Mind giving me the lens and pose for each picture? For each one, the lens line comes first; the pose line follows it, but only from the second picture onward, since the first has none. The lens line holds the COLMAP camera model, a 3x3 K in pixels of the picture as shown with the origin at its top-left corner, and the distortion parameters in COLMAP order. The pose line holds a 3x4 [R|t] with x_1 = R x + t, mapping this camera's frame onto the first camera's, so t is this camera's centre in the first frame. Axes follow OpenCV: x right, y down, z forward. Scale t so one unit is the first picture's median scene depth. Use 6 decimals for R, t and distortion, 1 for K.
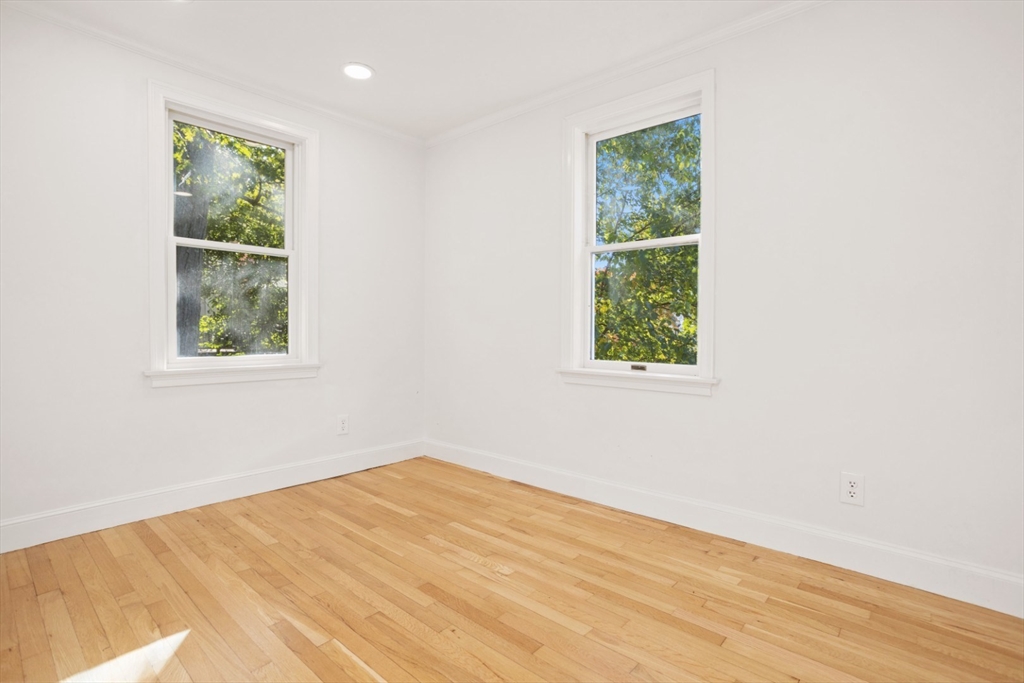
lens RADIAL K [[495.1, 0, 517.4], [0, 495.1, 323.4], [0, 0, 1]] dist [-0.050658, 0.032476]
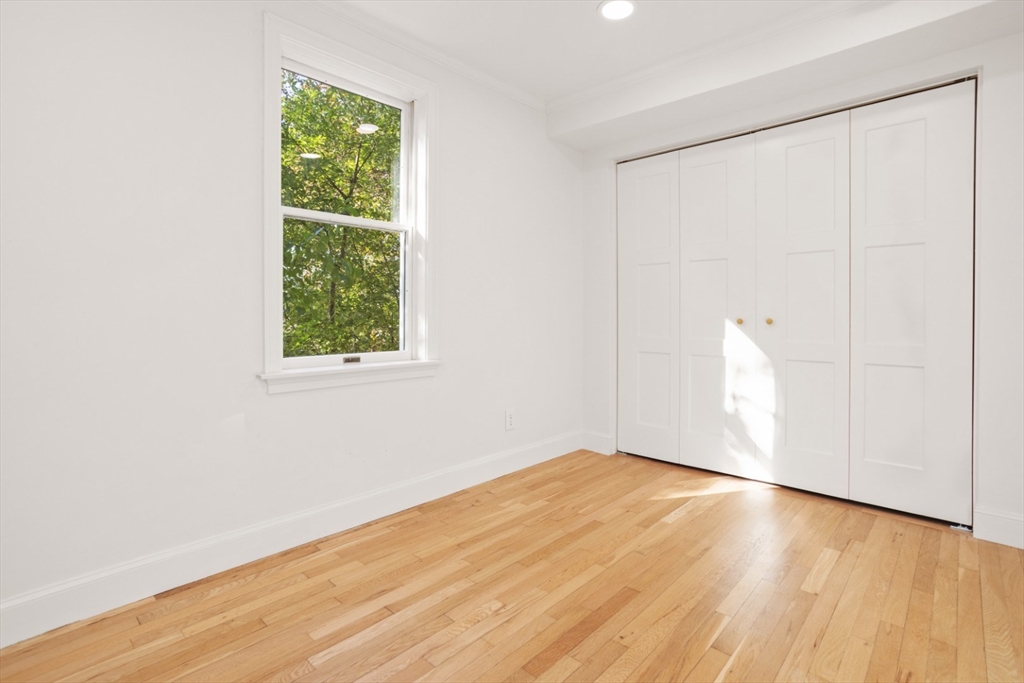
lens RADIAL K [[495.1, 0, 517.4], [0, 495.1, 323.4], [0, 0, 1]] dist [-0.050658, 0.032476]
pose [[0.023977, -0.022905, 0.999450, -0.747712], [-0.010990, 0.999671, 0.023173, 0.001947], [-0.999652, -0.011540, 0.023718, 0.833502]]
